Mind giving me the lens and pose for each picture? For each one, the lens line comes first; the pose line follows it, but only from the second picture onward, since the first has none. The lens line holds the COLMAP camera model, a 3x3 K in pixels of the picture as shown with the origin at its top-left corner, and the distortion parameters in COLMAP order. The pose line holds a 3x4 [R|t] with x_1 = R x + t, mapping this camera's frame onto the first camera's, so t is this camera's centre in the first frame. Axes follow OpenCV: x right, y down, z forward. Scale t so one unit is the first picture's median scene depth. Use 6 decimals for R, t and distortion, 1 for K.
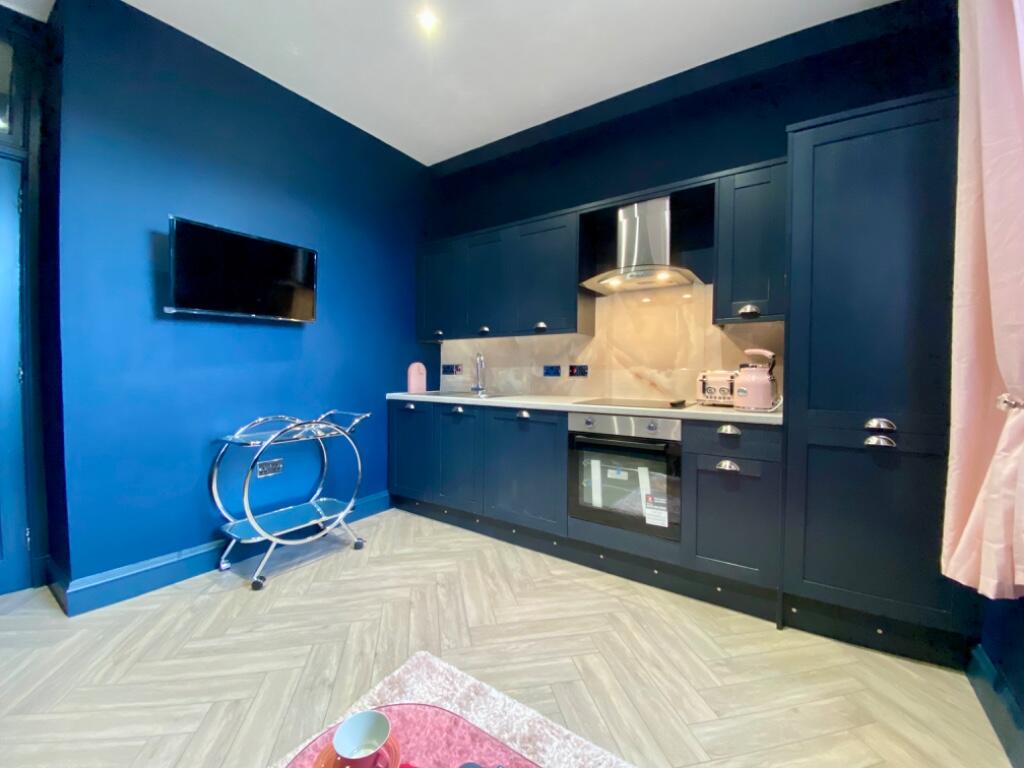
lens RADIAL K [[412.2, 0, 507.4], [0, 412.2, 382.1], [0, 0, 1]] dist [0.031245, -0.024365]
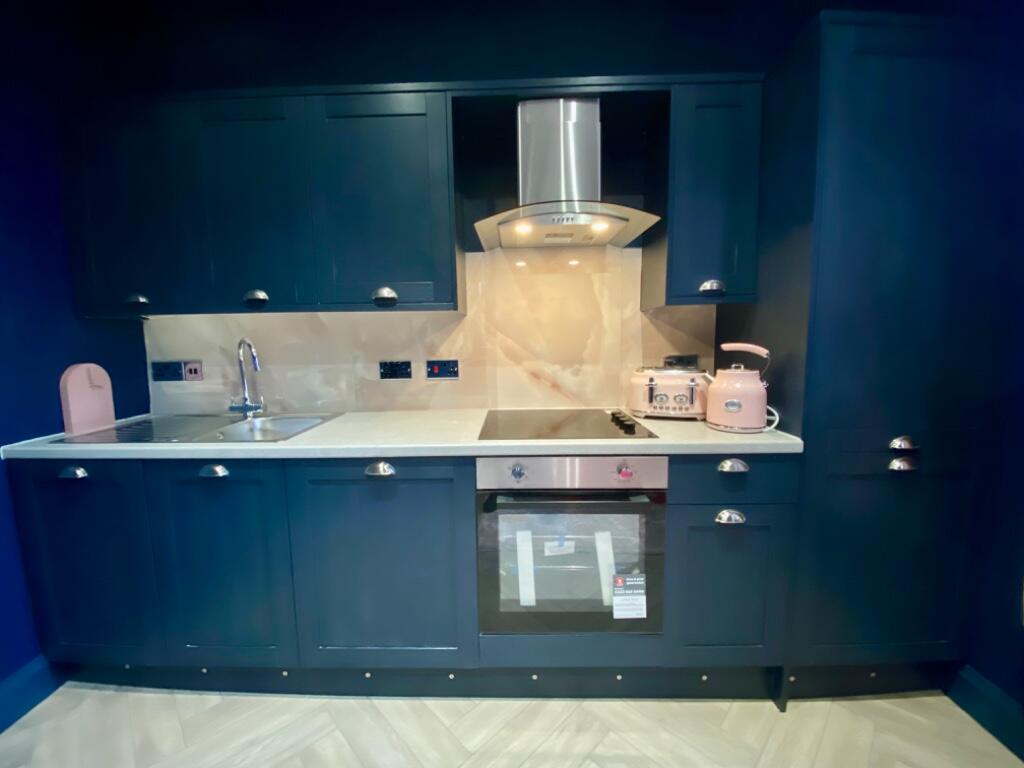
lens RADIAL K [[406.9, 0, 512.0], [0, 406.9, 384.0], [0, 0, 1]] dist [0.028565, -0.023079]
pose [[0.832580, -0.080527, 0.548019, -0.102203], [0.031668, 0.994678, 0.098049, -0.076838], [-0.552998, -0.064279, 0.830699, 0.517917]]
